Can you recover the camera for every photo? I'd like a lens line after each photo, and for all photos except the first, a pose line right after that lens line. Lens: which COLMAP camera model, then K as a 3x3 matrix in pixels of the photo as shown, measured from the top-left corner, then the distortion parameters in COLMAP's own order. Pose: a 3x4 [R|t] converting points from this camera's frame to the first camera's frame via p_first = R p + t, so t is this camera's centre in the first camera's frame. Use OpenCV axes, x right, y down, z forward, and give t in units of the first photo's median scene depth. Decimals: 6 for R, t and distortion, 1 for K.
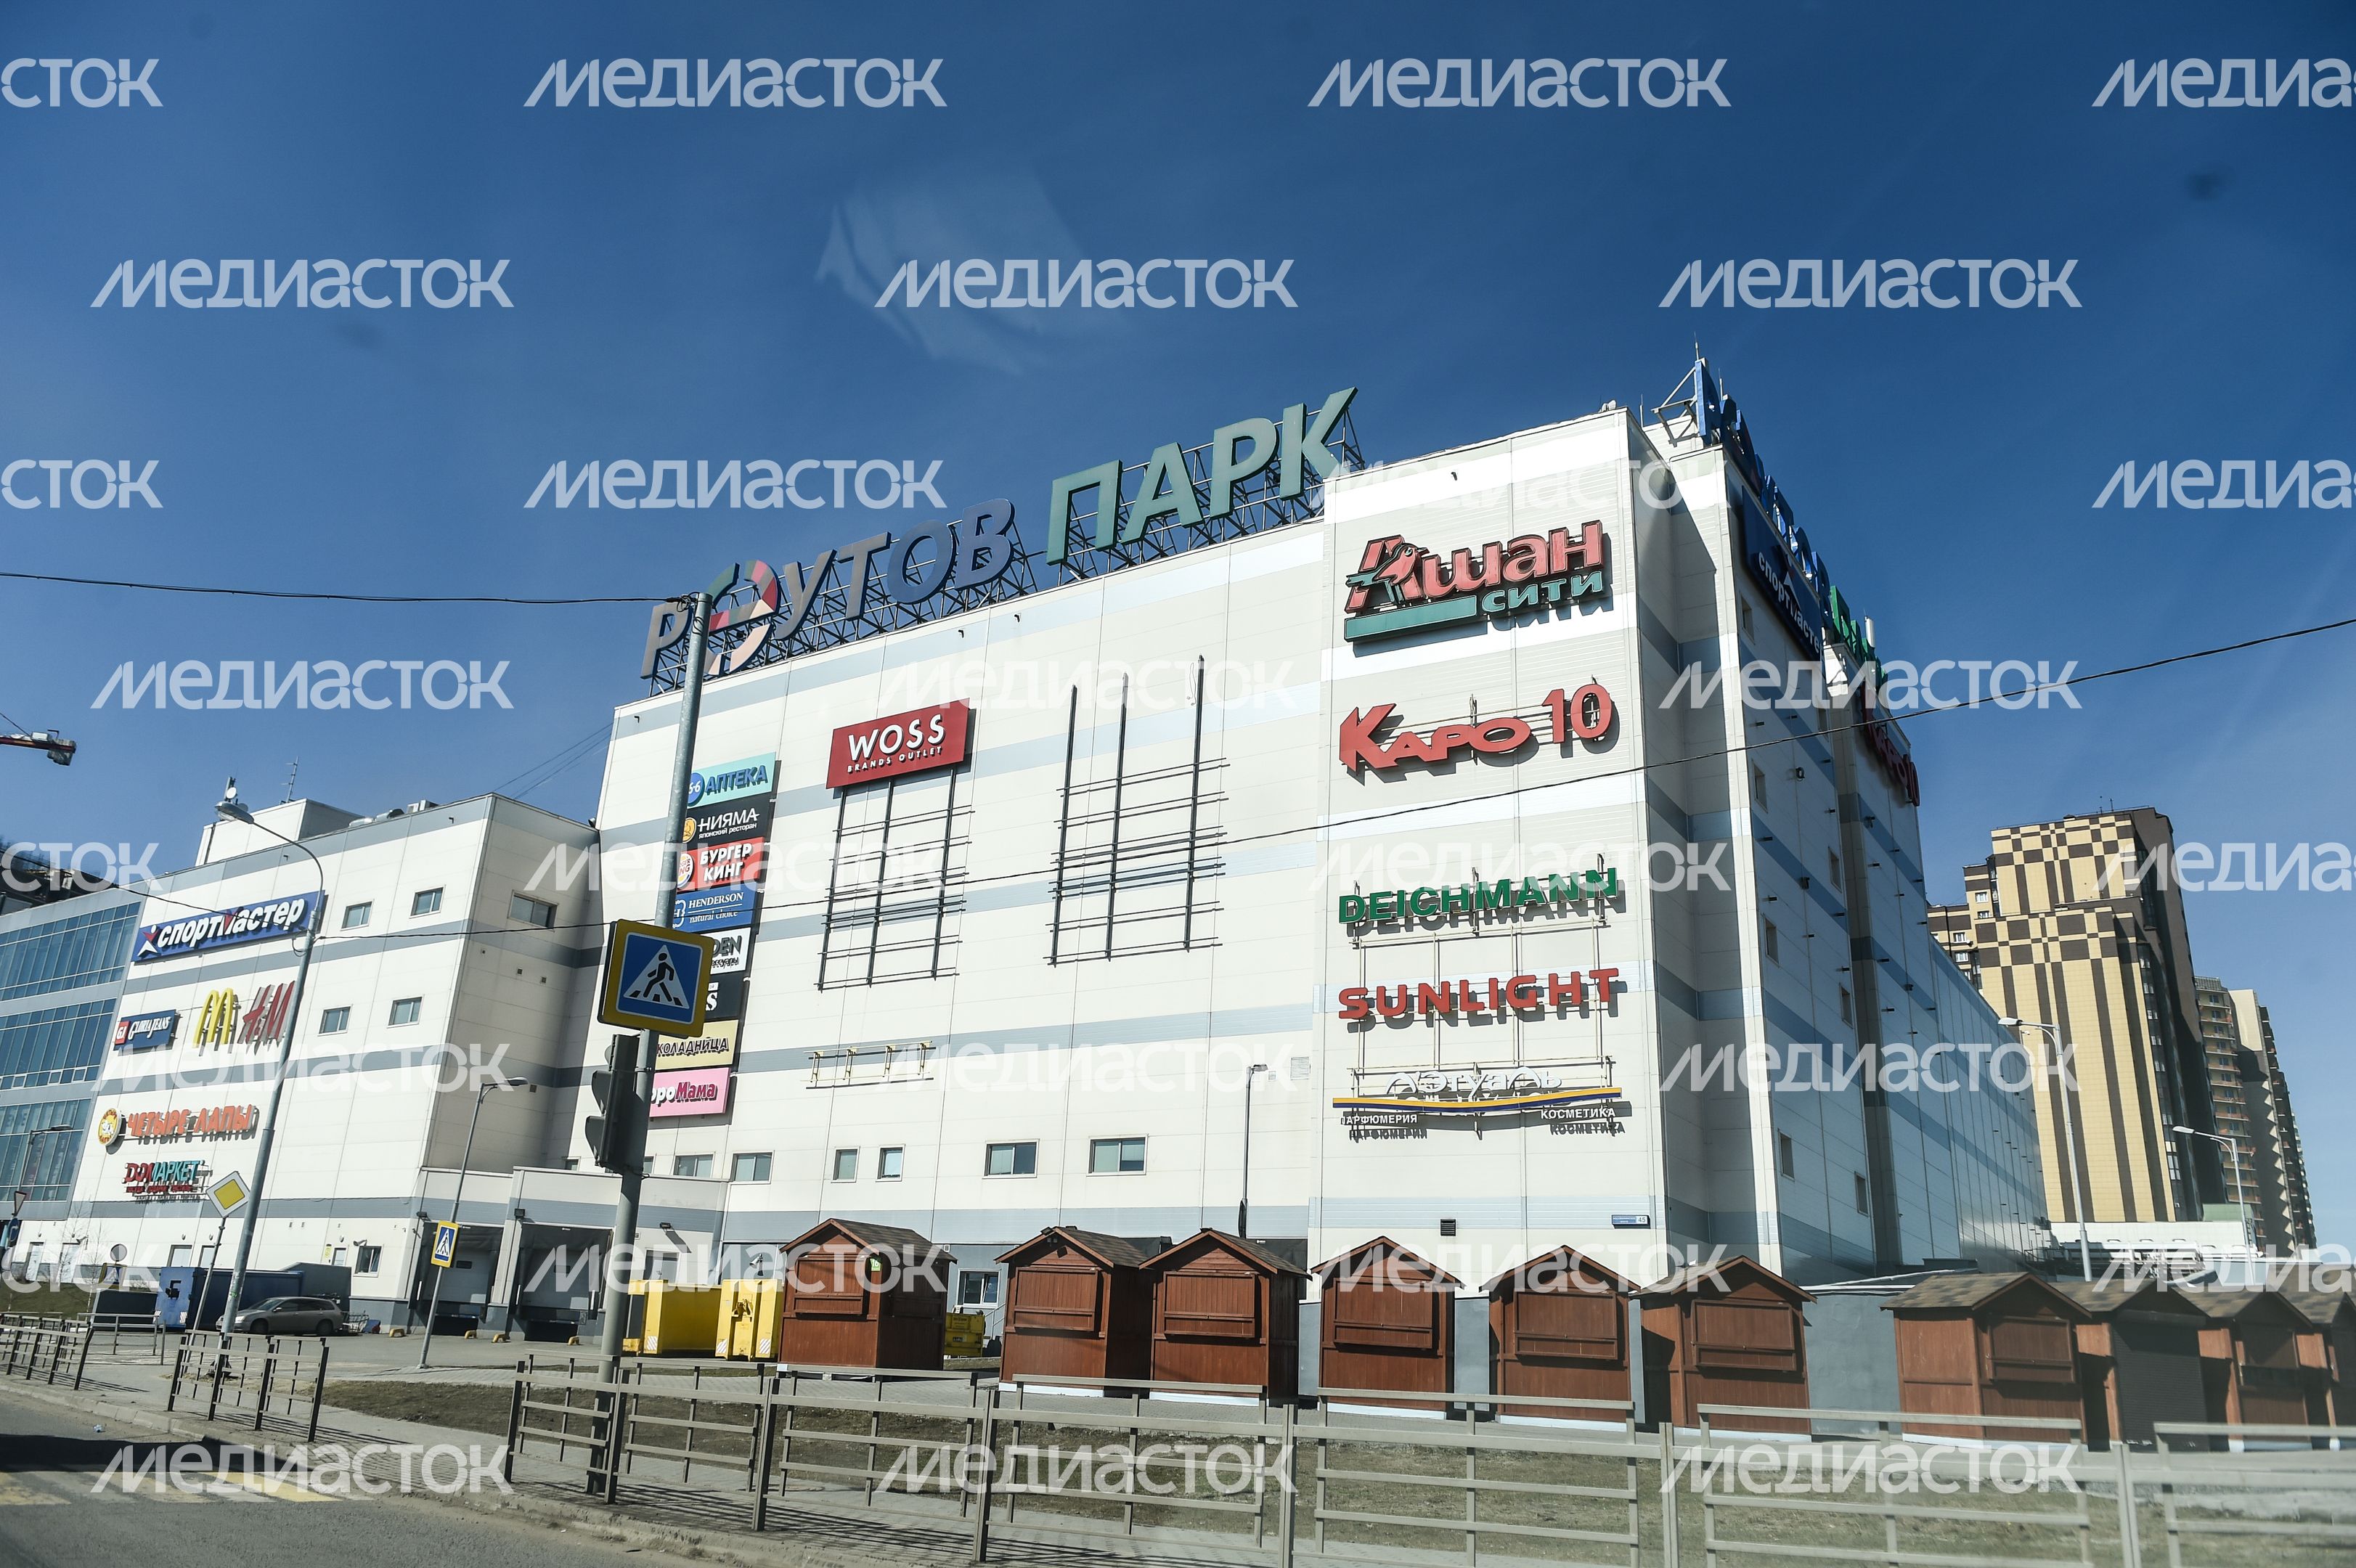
lens RADIAL K [[1658.4, 0, 1178.0], [0, 1658.4, 784.0], [0, 0, 1]] dist [-0.029655, -0.010929]
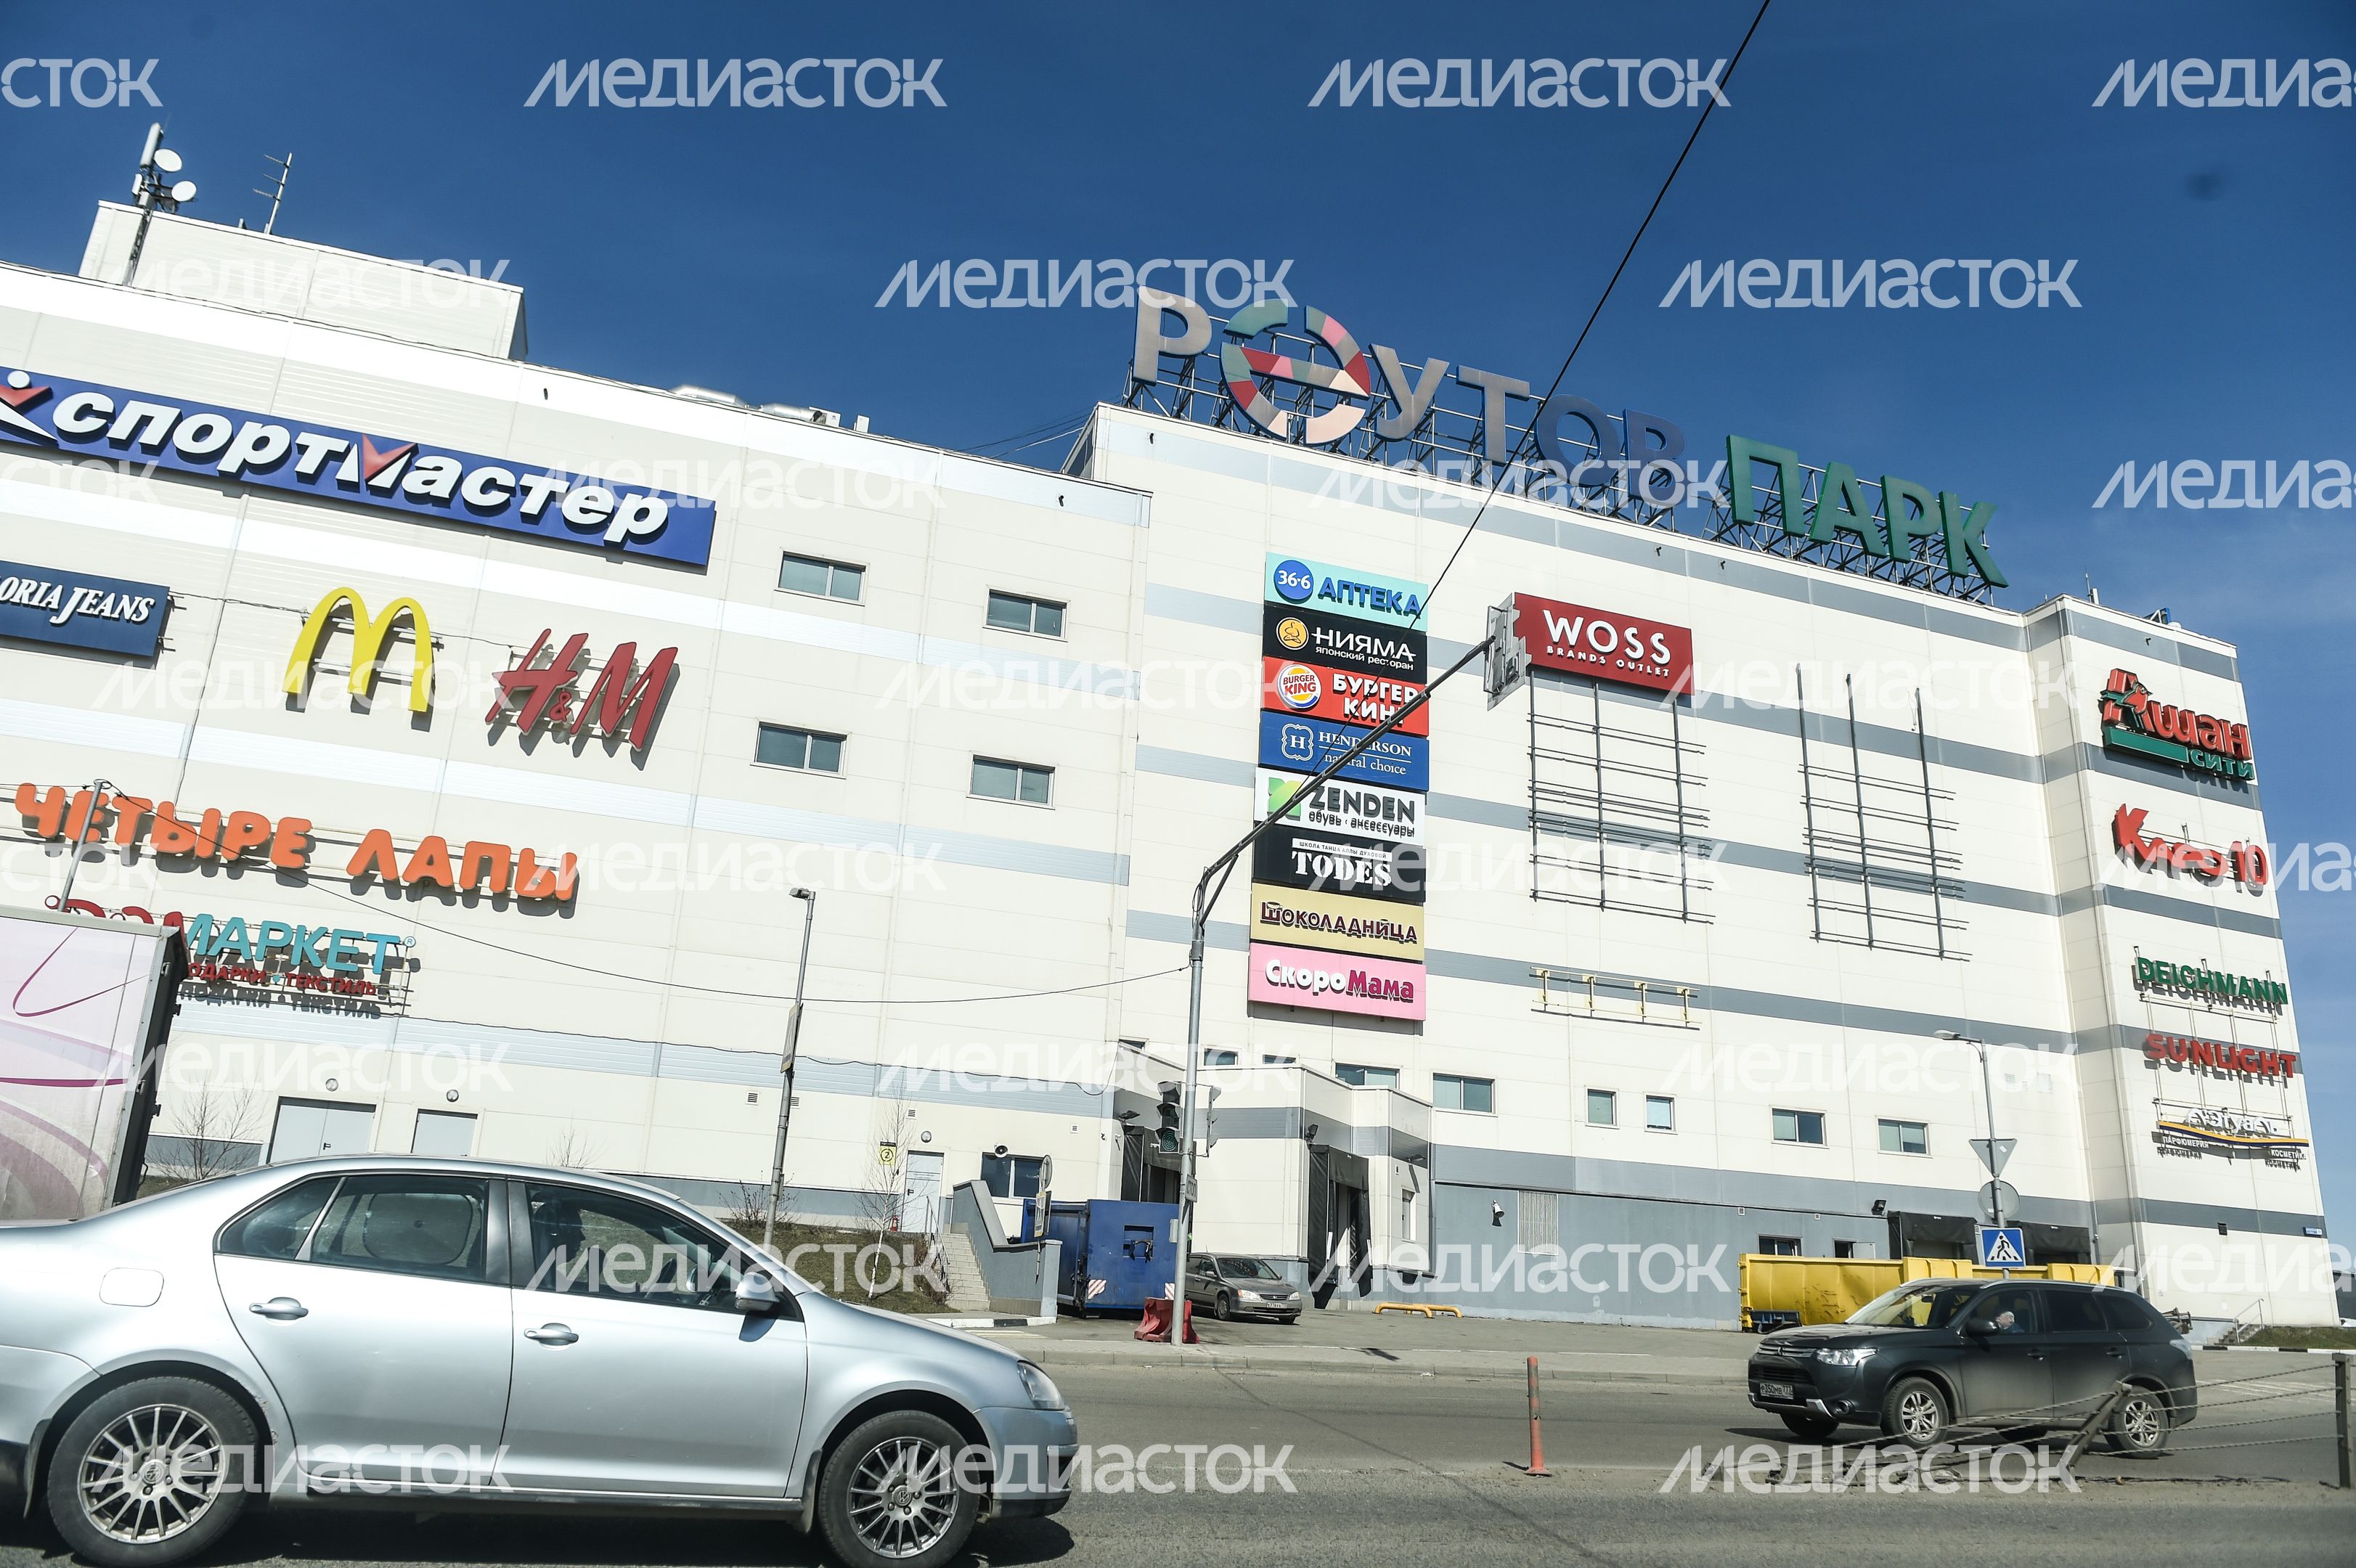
lens RADIAL K [[1658.4, 0, 1178.0], [0, 1658.4, 784.0], [0, 0, 1]] dist [-0.029655, -0.010929]
pose [[0.596551, 0.231219, 0.768547, -0.972990], [-0.287366, 0.955650, -0.064454, 0.171540], [-0.749365, -0.182405, 0.636538, 0.584903]]
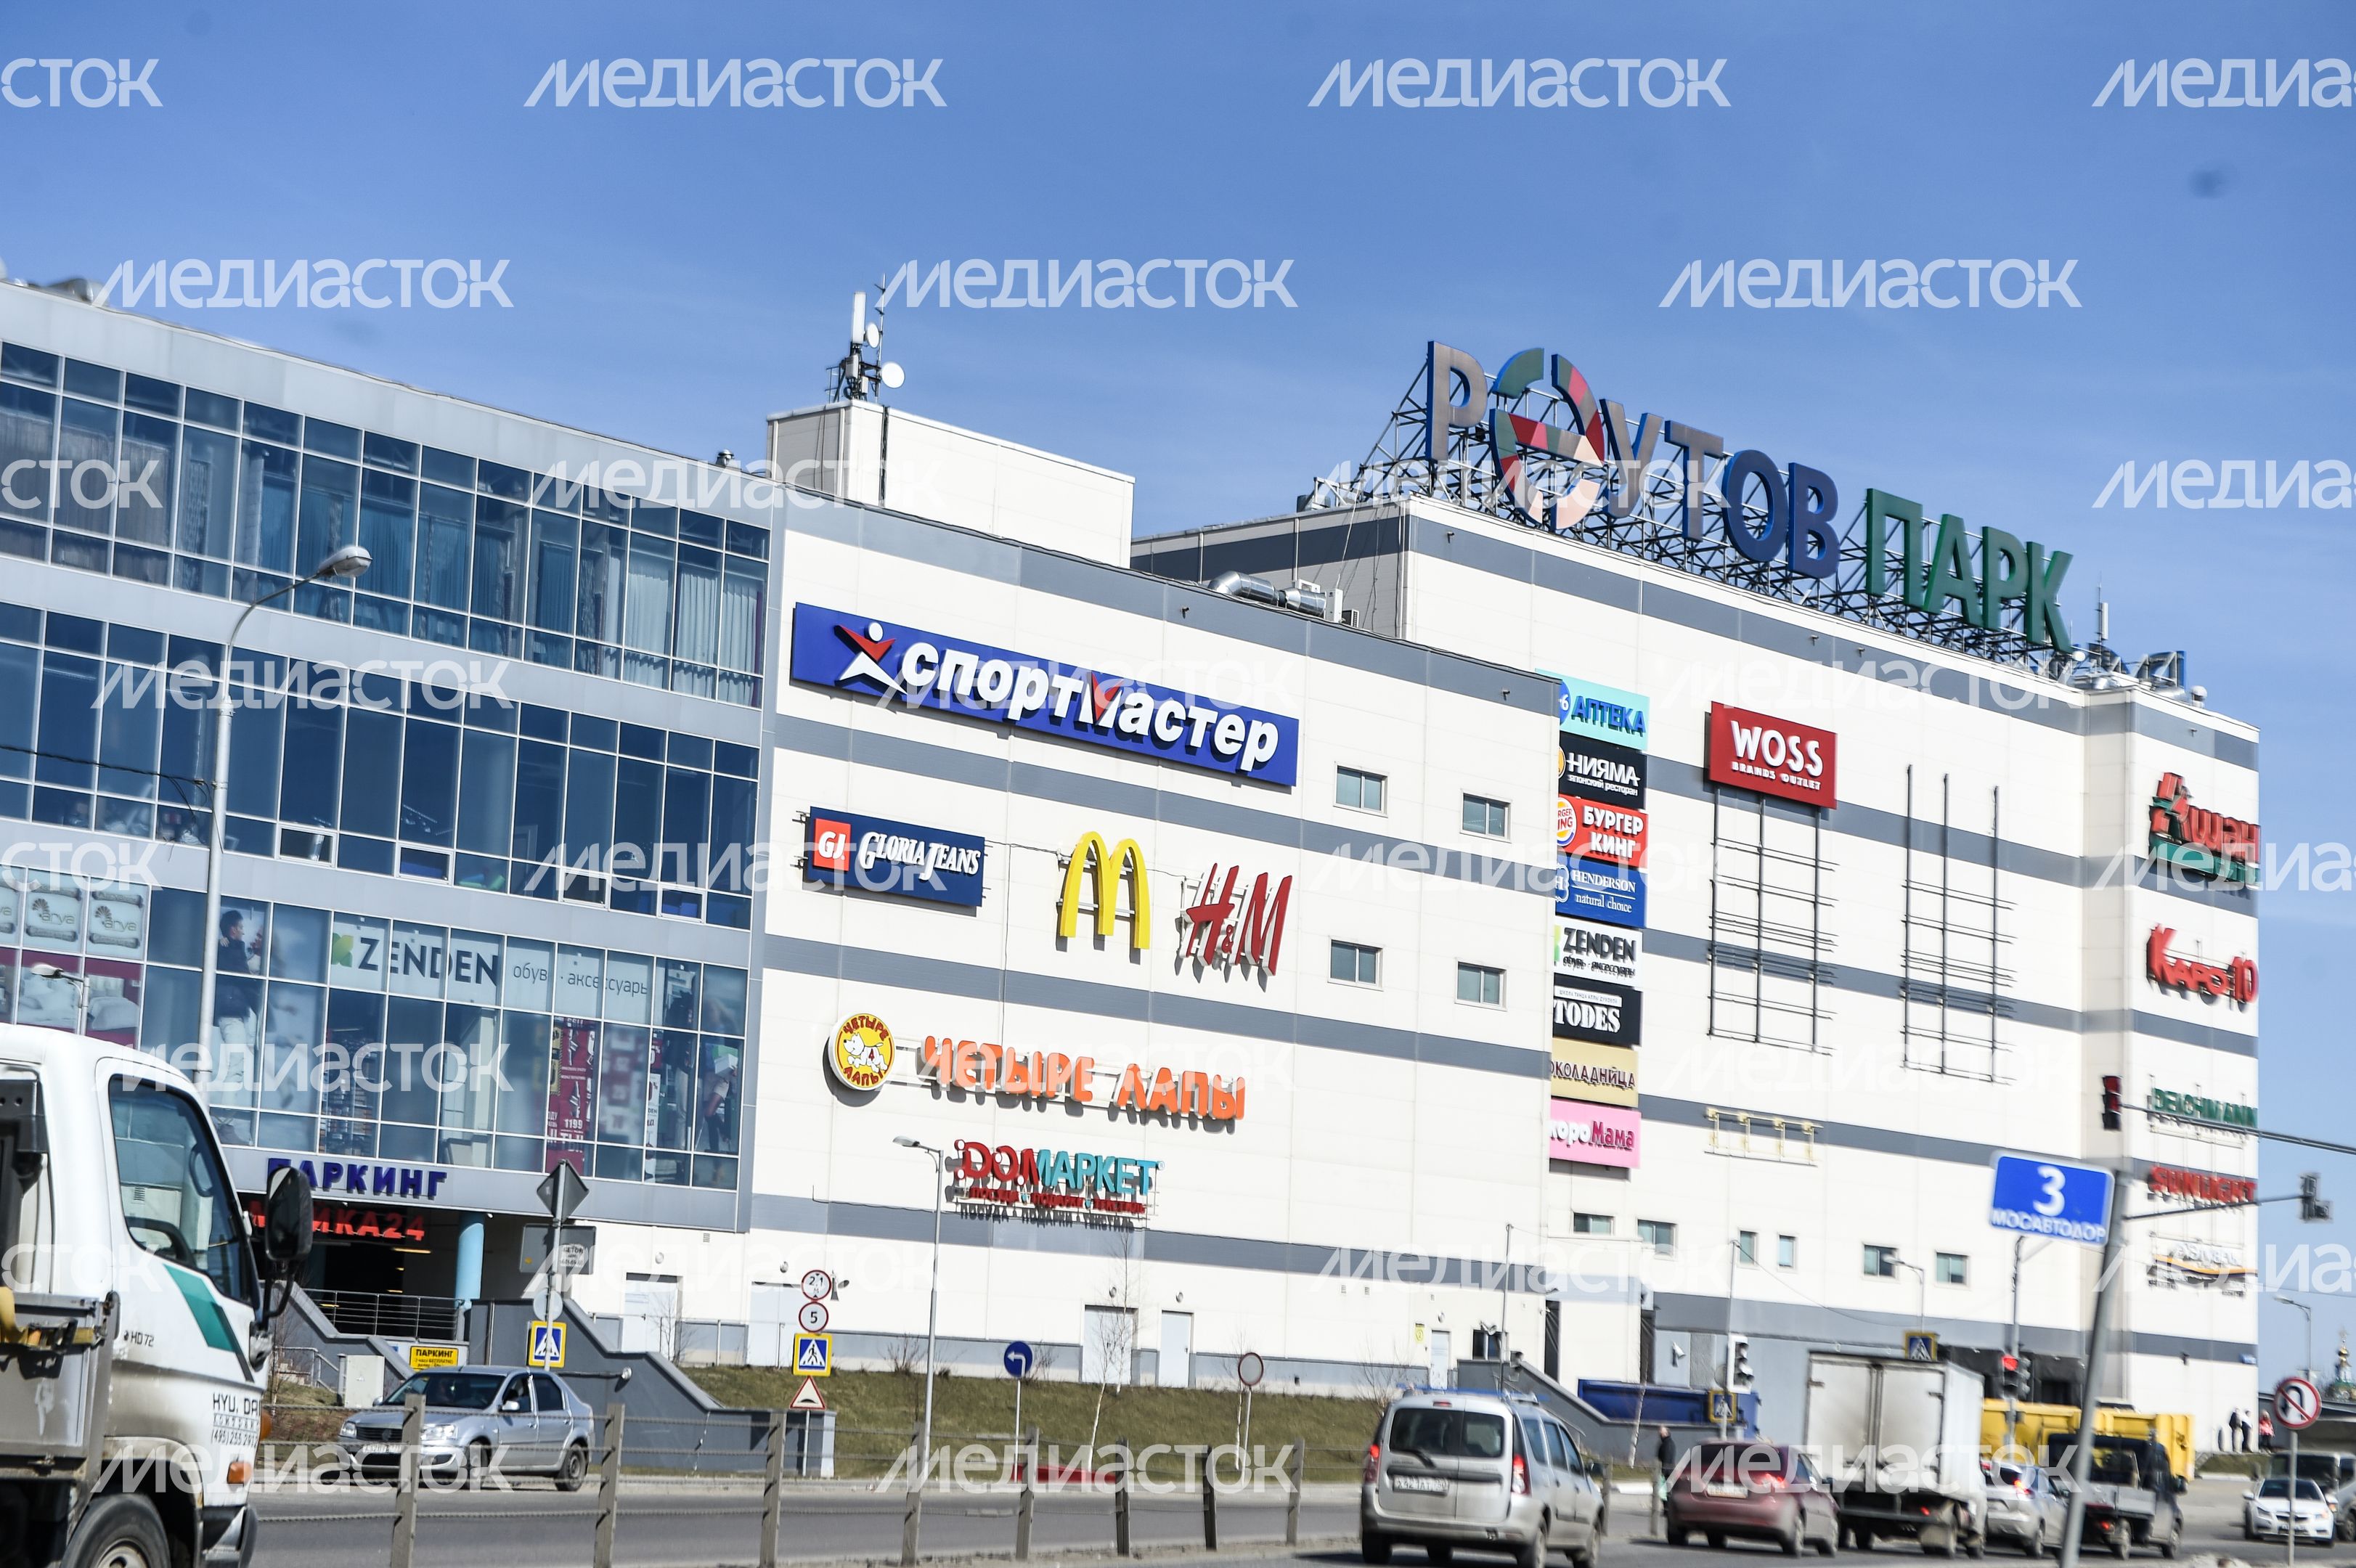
lens RADIAL K [[4450.9, 0, 1172.8], [0, 4450.9, 794.8], [0, 0, 1]] dist [0.170513, -0.428522]
pose [[0.134180, 0.102452, 0.985647, -2.416673], [-0.358025, 0.932468, -0.048185, 0.210793], [-0.924020, -0.346421, 0.161799, 0.901947]]
